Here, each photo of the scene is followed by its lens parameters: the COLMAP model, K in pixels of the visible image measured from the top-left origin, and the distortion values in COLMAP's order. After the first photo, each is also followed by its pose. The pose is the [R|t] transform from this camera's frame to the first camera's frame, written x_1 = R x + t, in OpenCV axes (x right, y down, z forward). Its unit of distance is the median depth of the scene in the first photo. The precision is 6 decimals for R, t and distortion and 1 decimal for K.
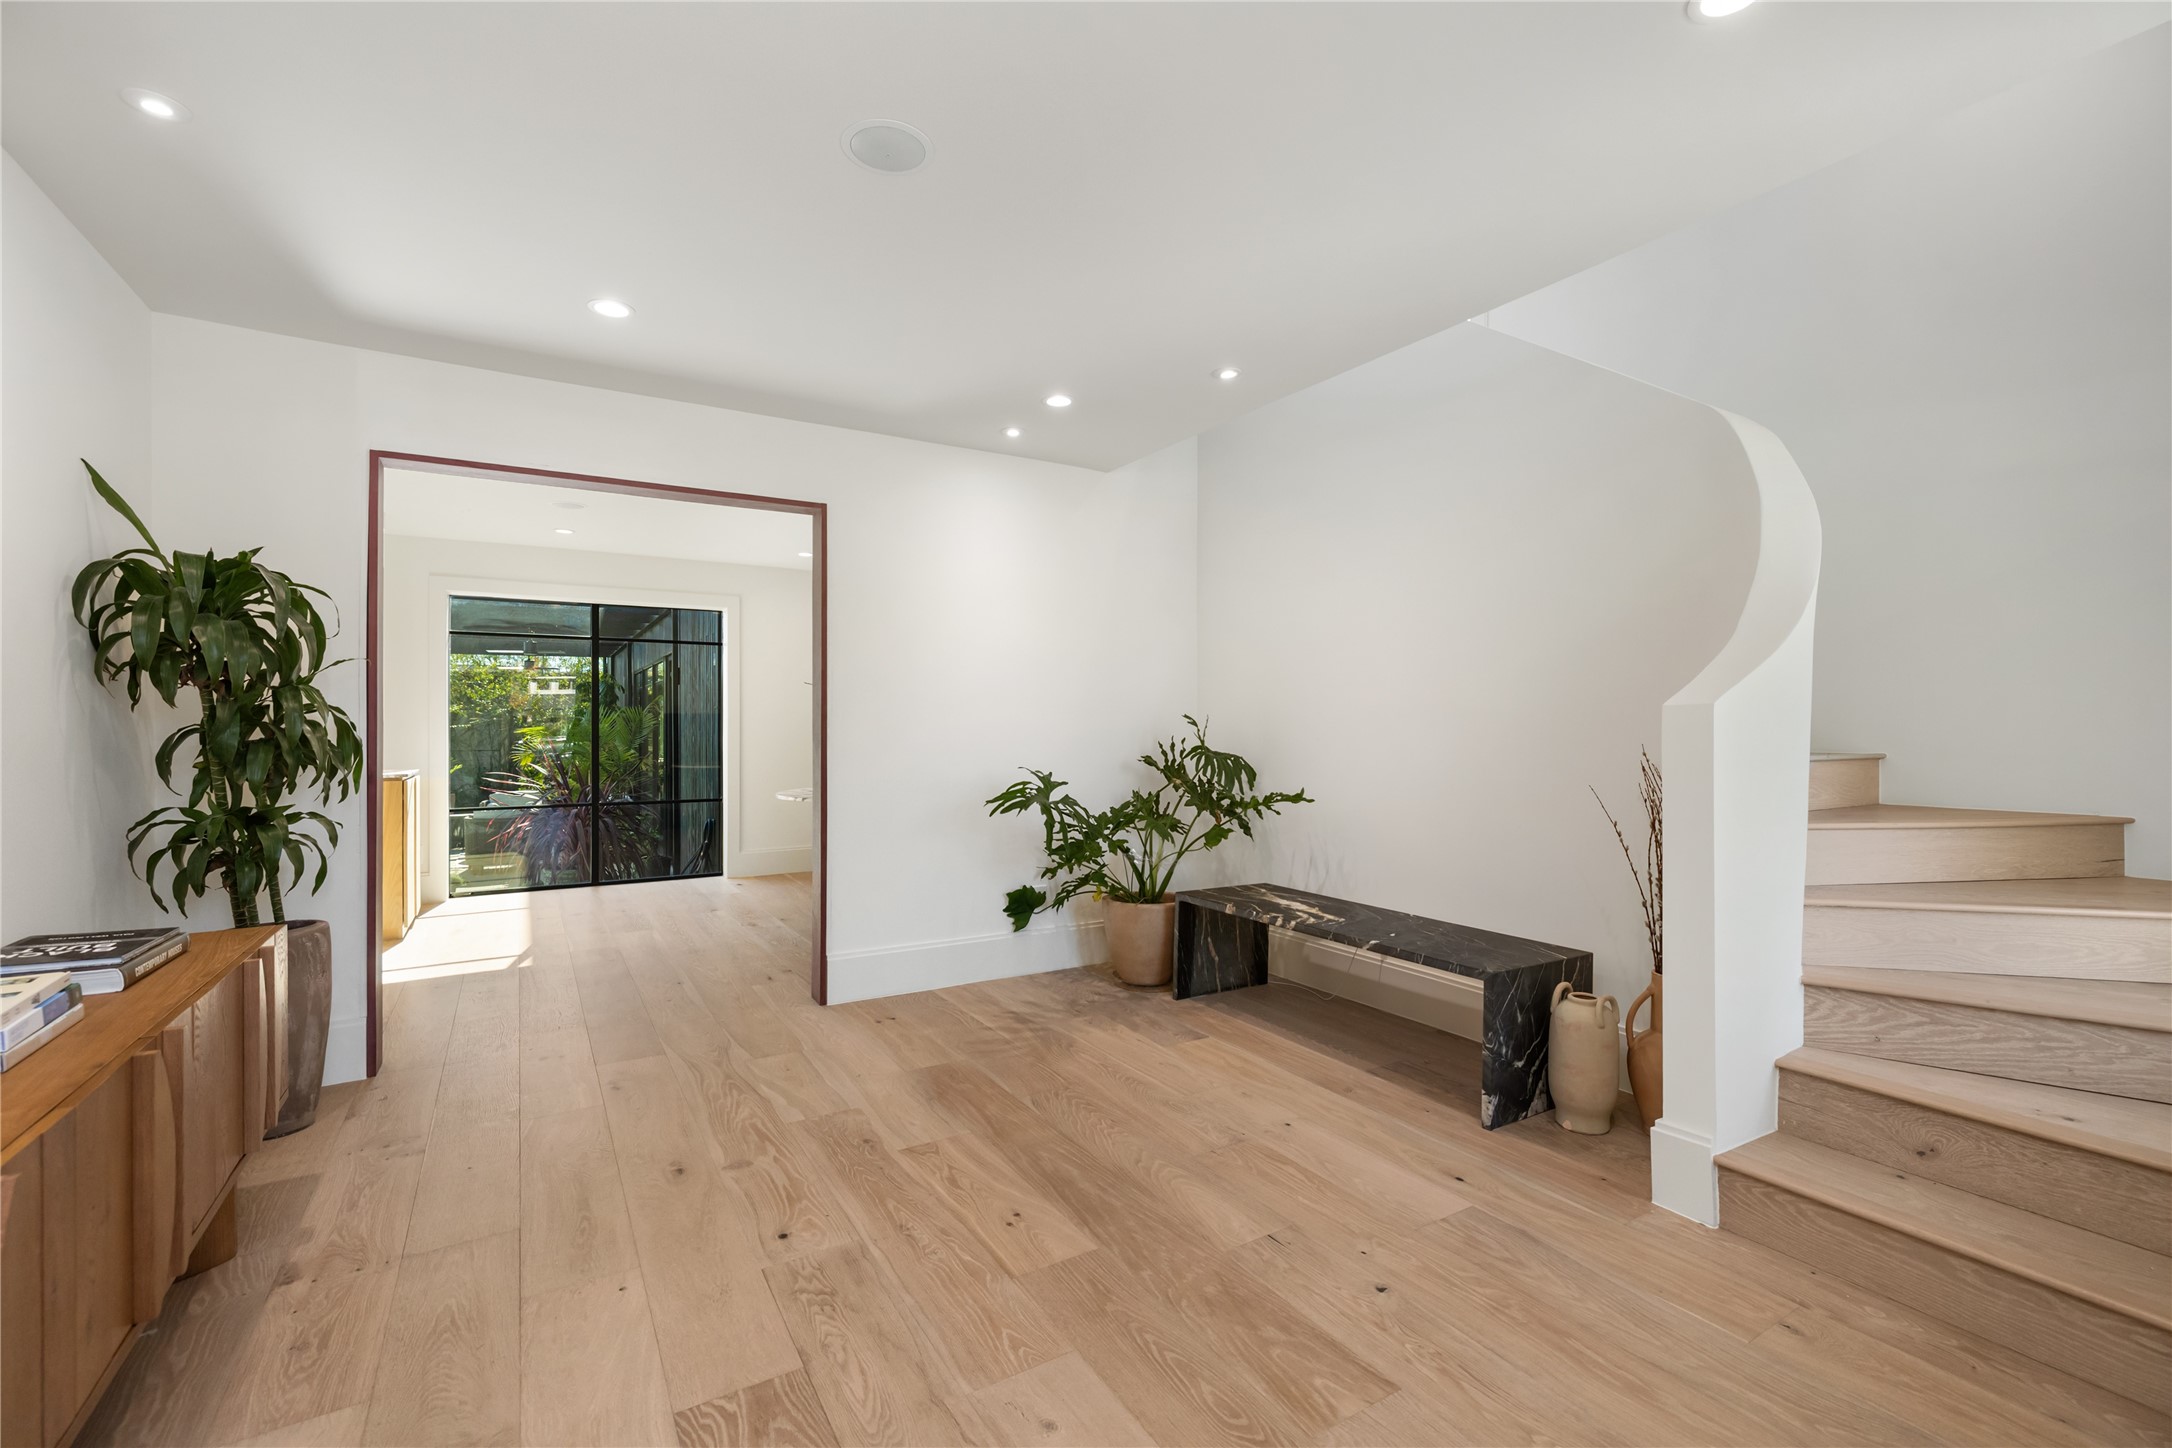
lens RADIAL K [[922.4, 0, 1105.7], [0, 922.4, 726.3], [0, 0, 1]] dist [0.001446, -0.000553]
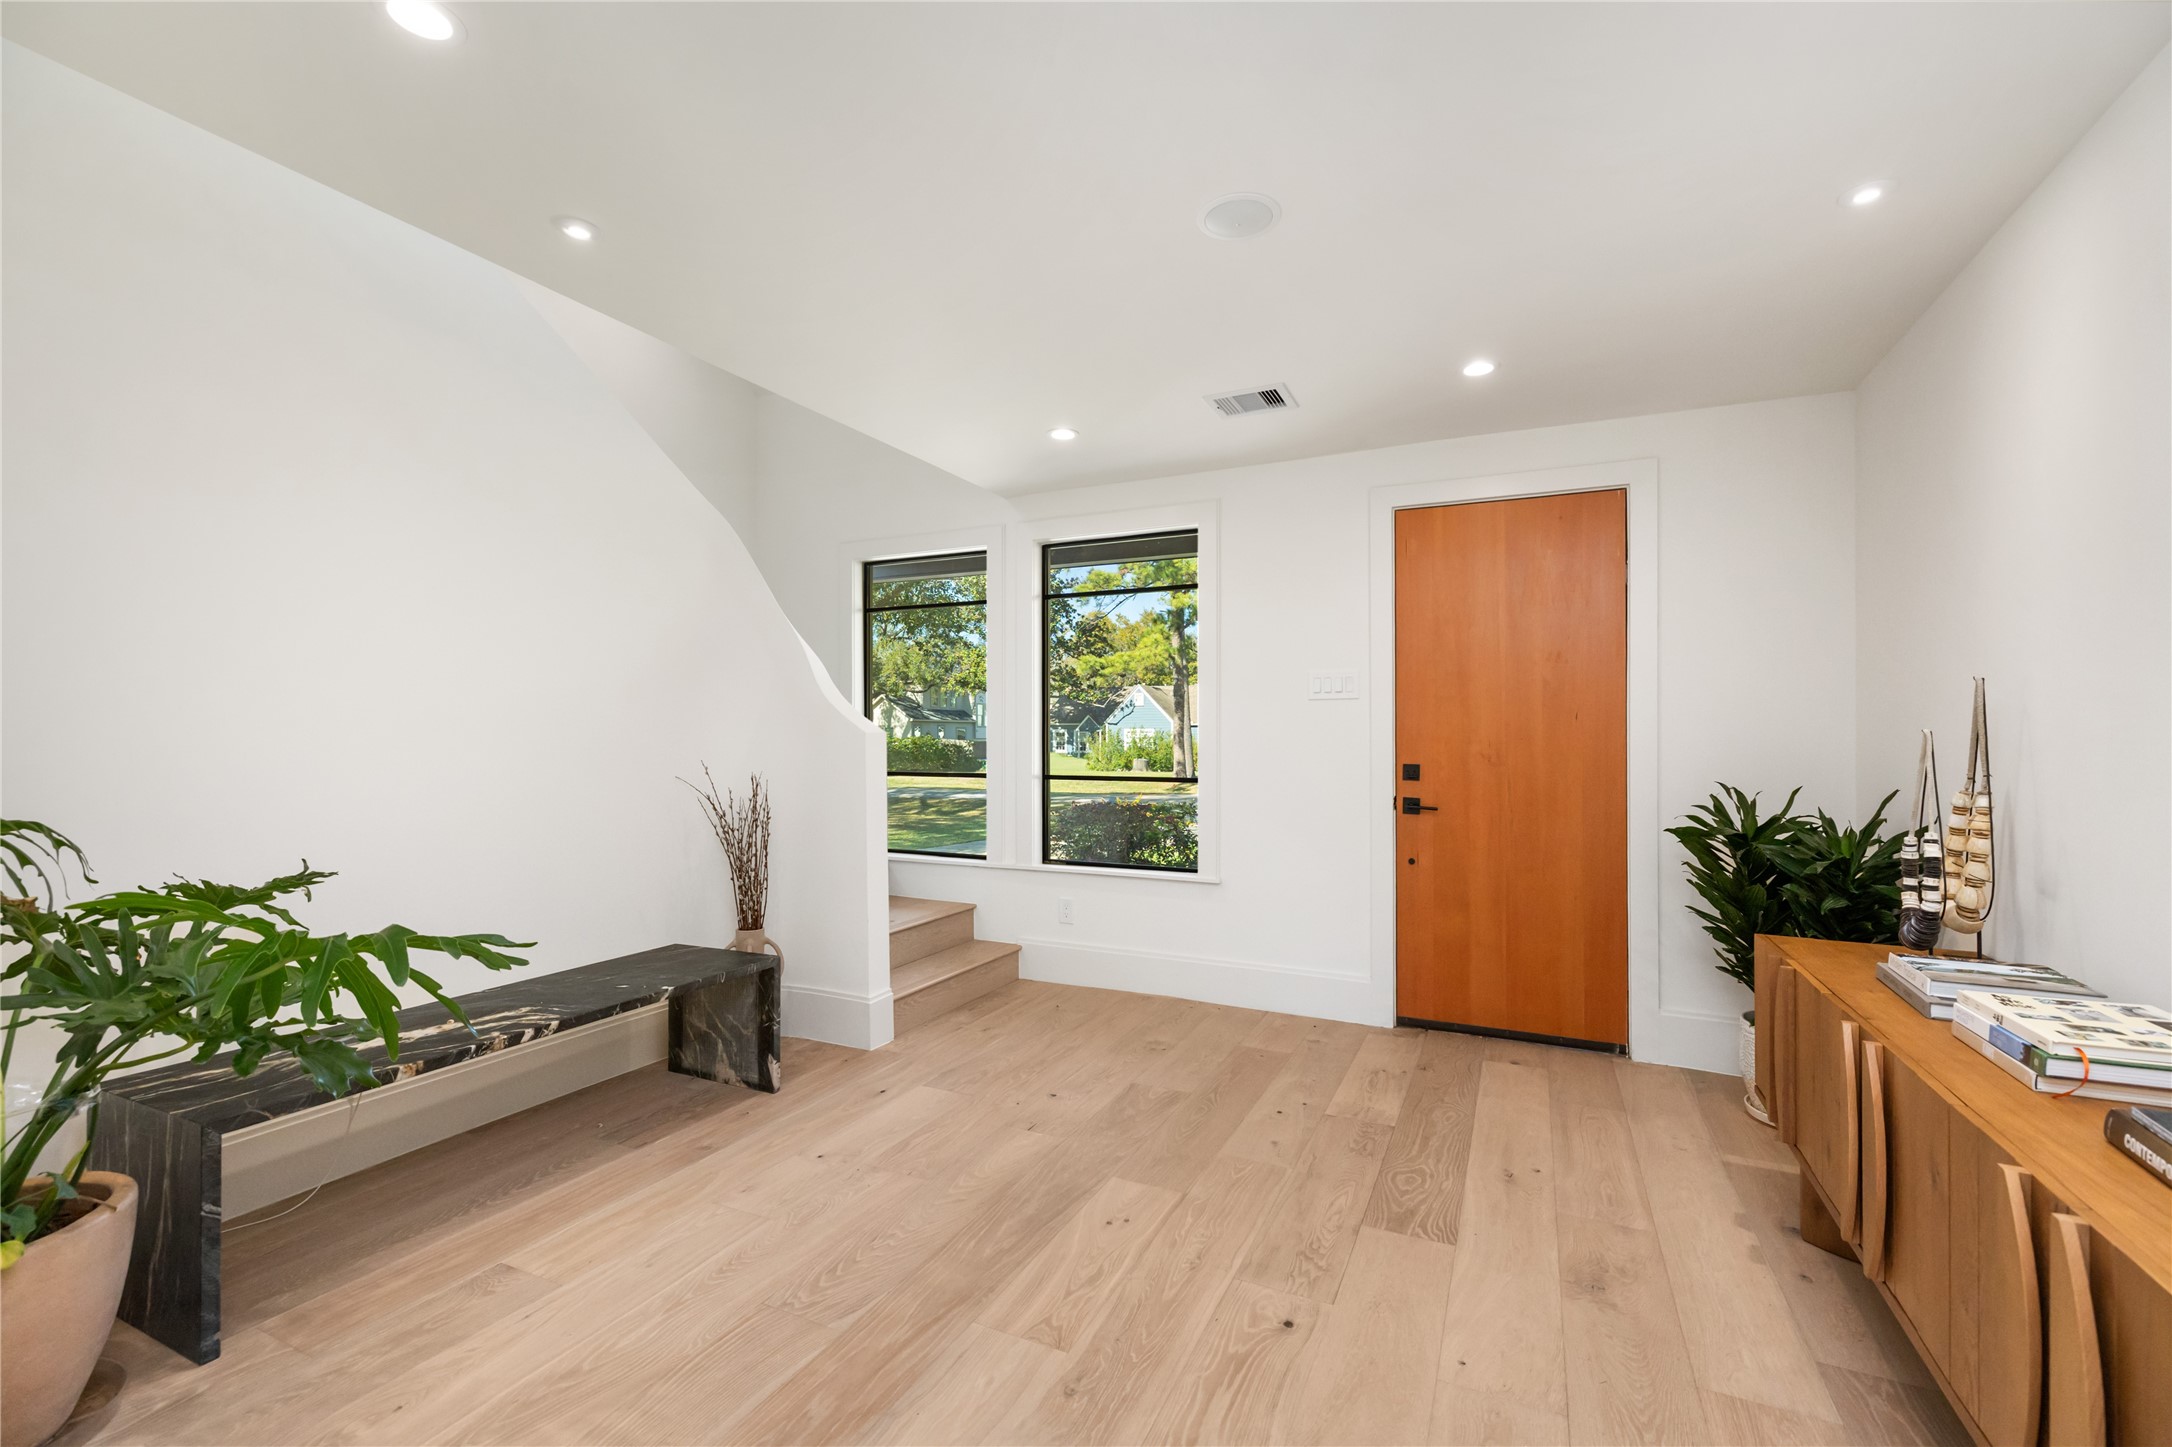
lens RADIAL K [[922.4, 0, 1088.3], [0, 922.4, 720.1], [0, 0, 1]] dist [0.001446, -0.000553]
pose [[-0.529030, 0.013809, 0.848491, -0.750897], [0.000201, 0.999870, -0.016147, -0.015126], [-0.848603, -0.008372, -0.528963, 1.215486]]
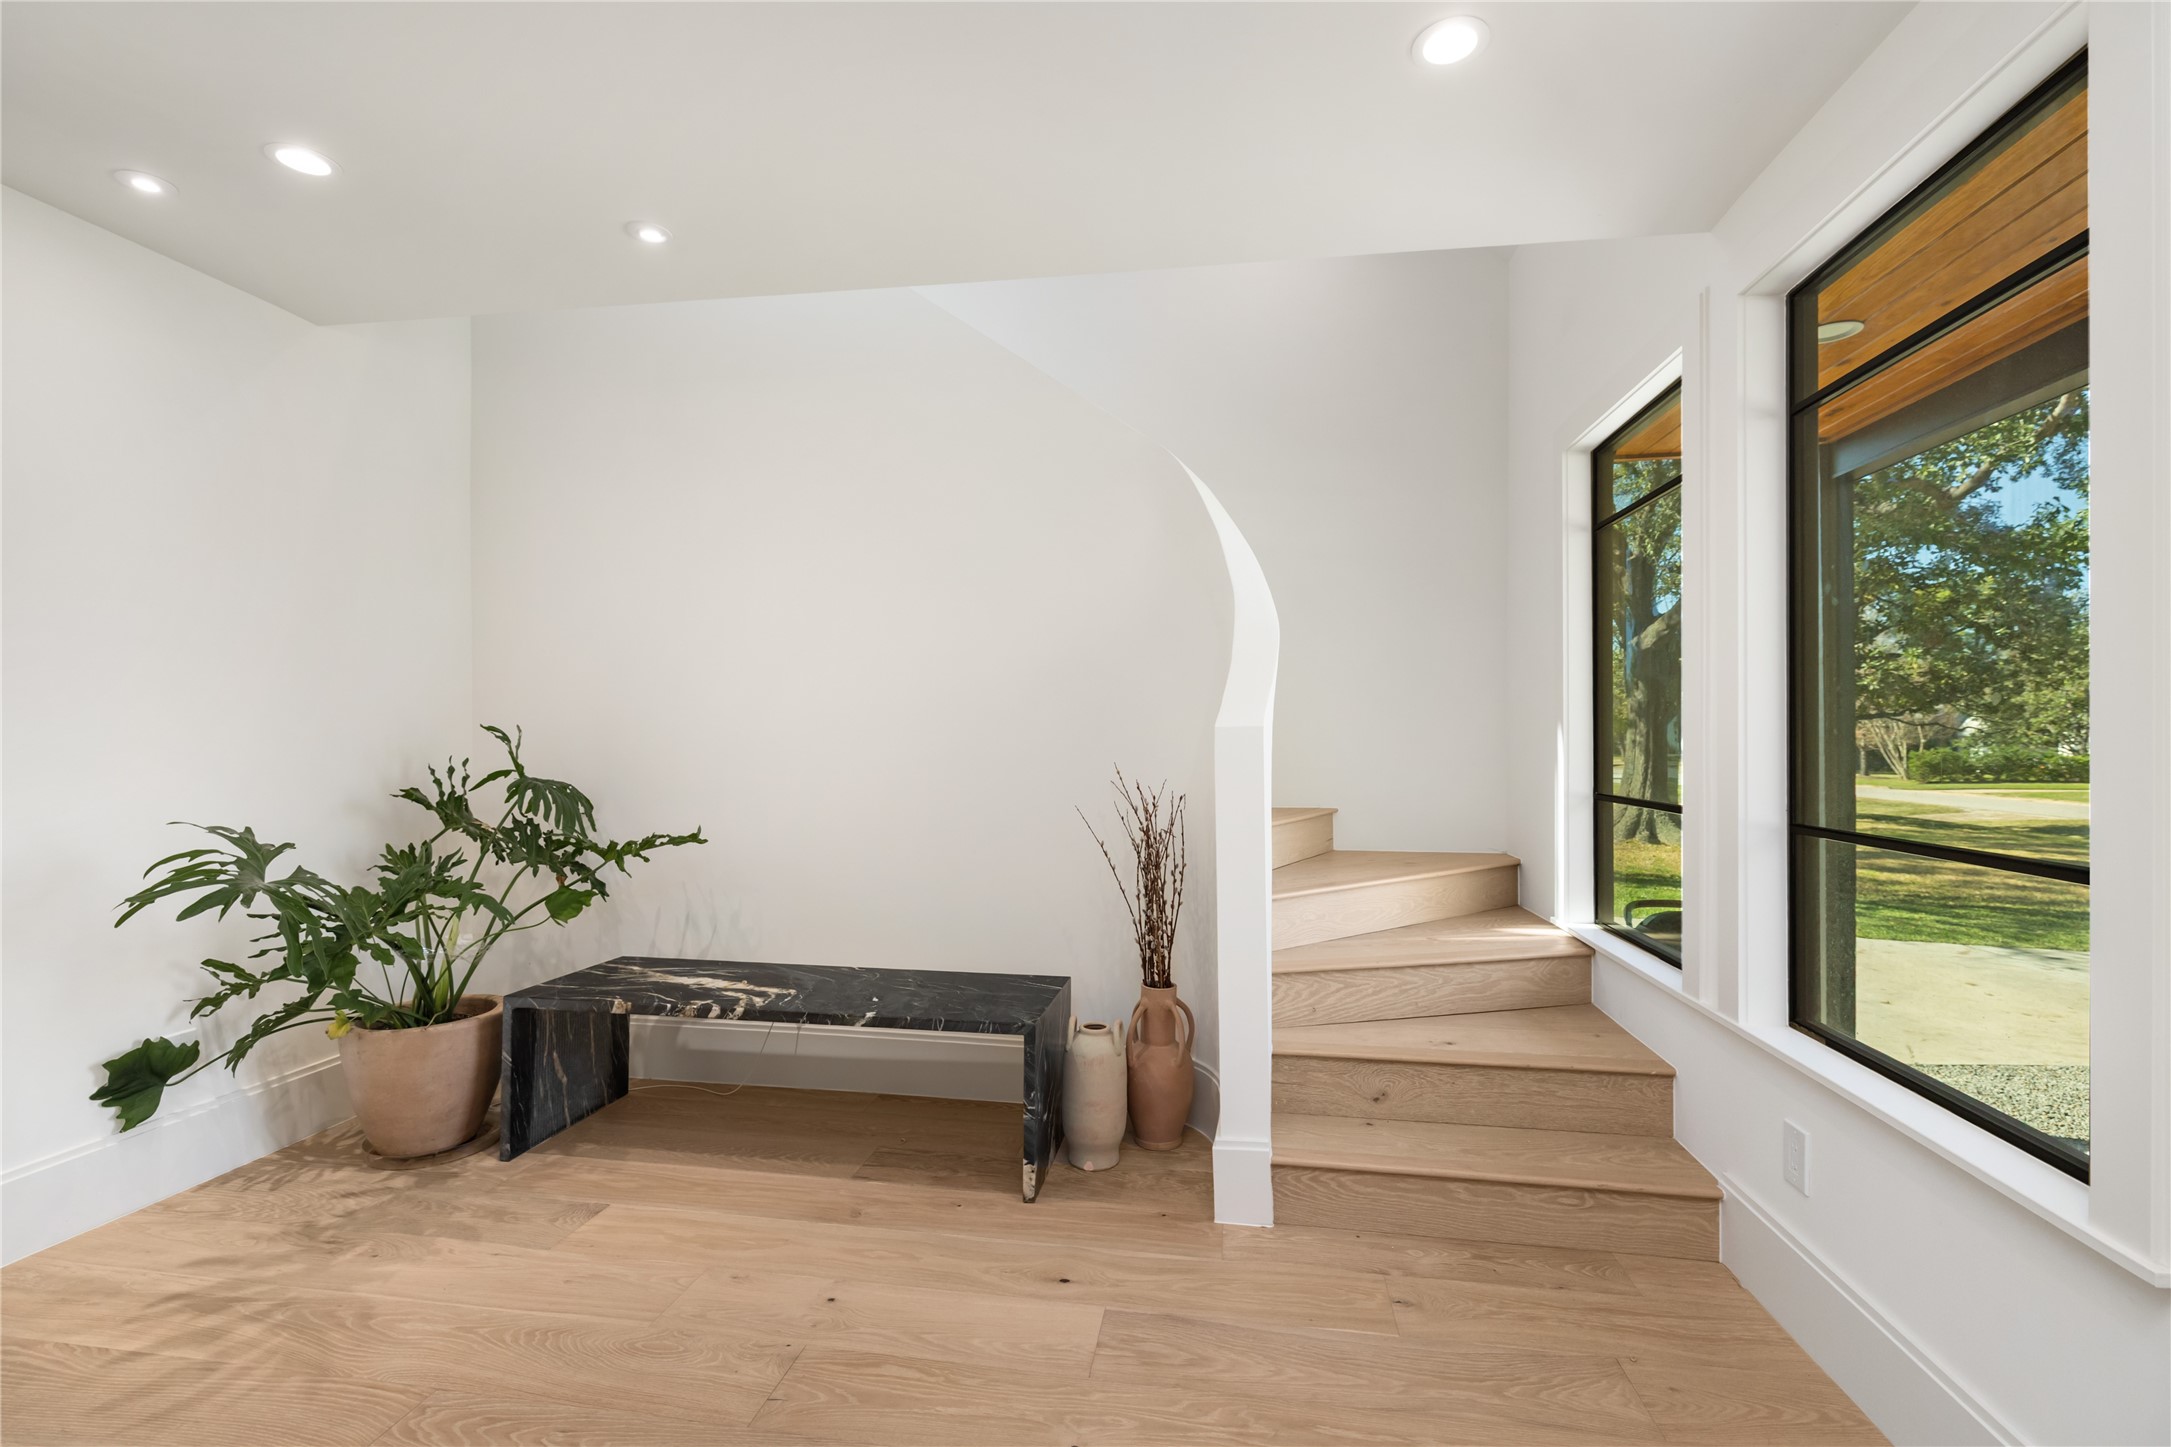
lens RADIAL K [[922.0, 0, 1090.5], [0, 922.0, 738.1], [0, 0, 1]] dist [0.001446, -0.000553]
pose [[0.656237, 0.002894, 0.754550, -0.203926], [-0.004252, 0.999991, -0.000138, -0.007804], [-0.754543, -0.003118, 0.656243, 0.356421]]
